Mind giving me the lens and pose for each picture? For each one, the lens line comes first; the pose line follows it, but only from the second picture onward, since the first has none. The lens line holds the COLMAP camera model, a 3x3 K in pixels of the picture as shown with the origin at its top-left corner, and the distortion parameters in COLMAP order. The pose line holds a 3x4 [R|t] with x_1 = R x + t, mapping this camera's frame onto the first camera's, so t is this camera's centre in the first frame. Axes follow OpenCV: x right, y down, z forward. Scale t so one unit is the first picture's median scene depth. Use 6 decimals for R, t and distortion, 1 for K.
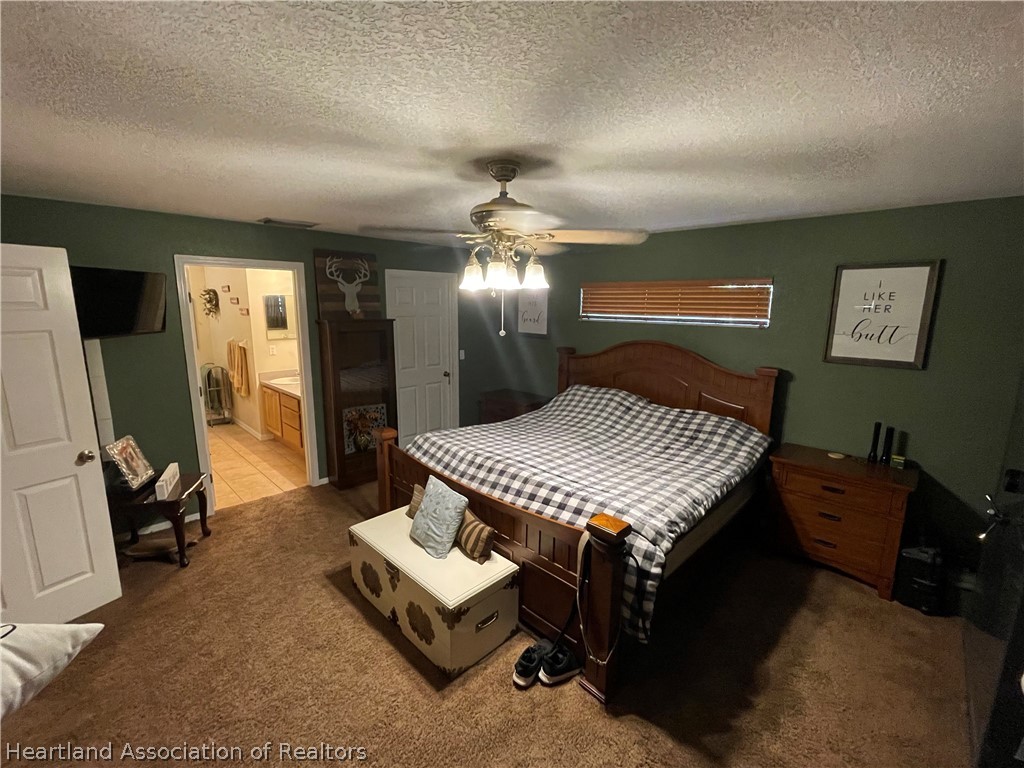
lens RADIAL K [[462.1, 0, 506.4], [0, 462.1, 384.4], [0, 0, 1]] dist [-0.001040, 0.000029]
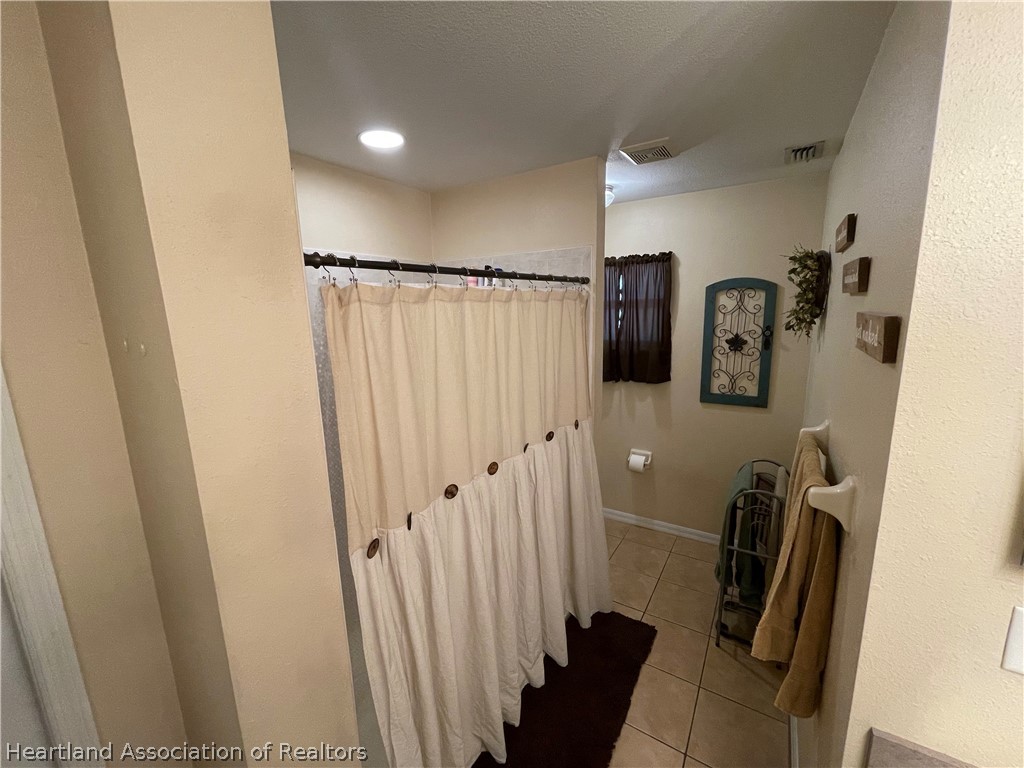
lens RADIAL K [[413.7, 0, 514.5], [0, 413.7, 383.7], [0, 0, 1]] dist [-0.003916, -0.000277]
pose [[0.233504, 0.169516, -0.957466, -0.427011], [-0.149666, 0.979218, 0.136868, -0.132690], [0.960769, 0.111341, 0.254022, 0.791875]]
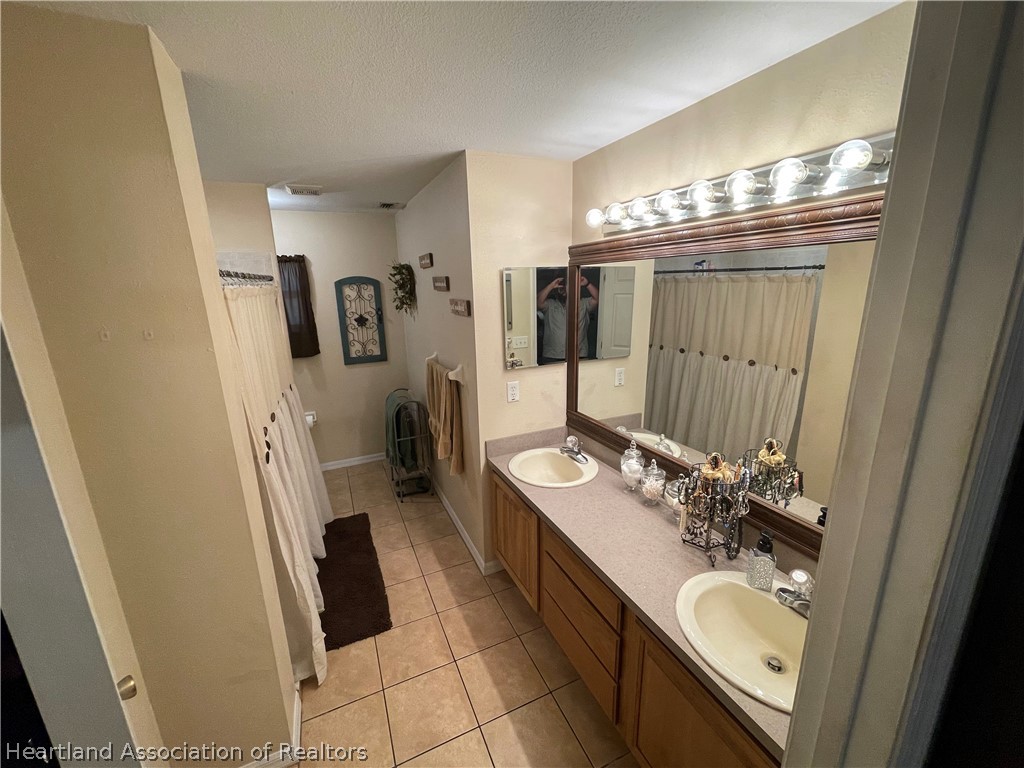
lens RADIAL K [[413.7, 0, 515.4], [0, 413.7, 386.2], [0, 0, 1]] dist [-0.003916, -0.000277]
pose [[0.944555, 0.056246, -0.323500, -0.357269], [-0.033599, 0.996604, 0.075174, -0.105303], [0.326629, -0.060137, 0.943237, 0.590326]]
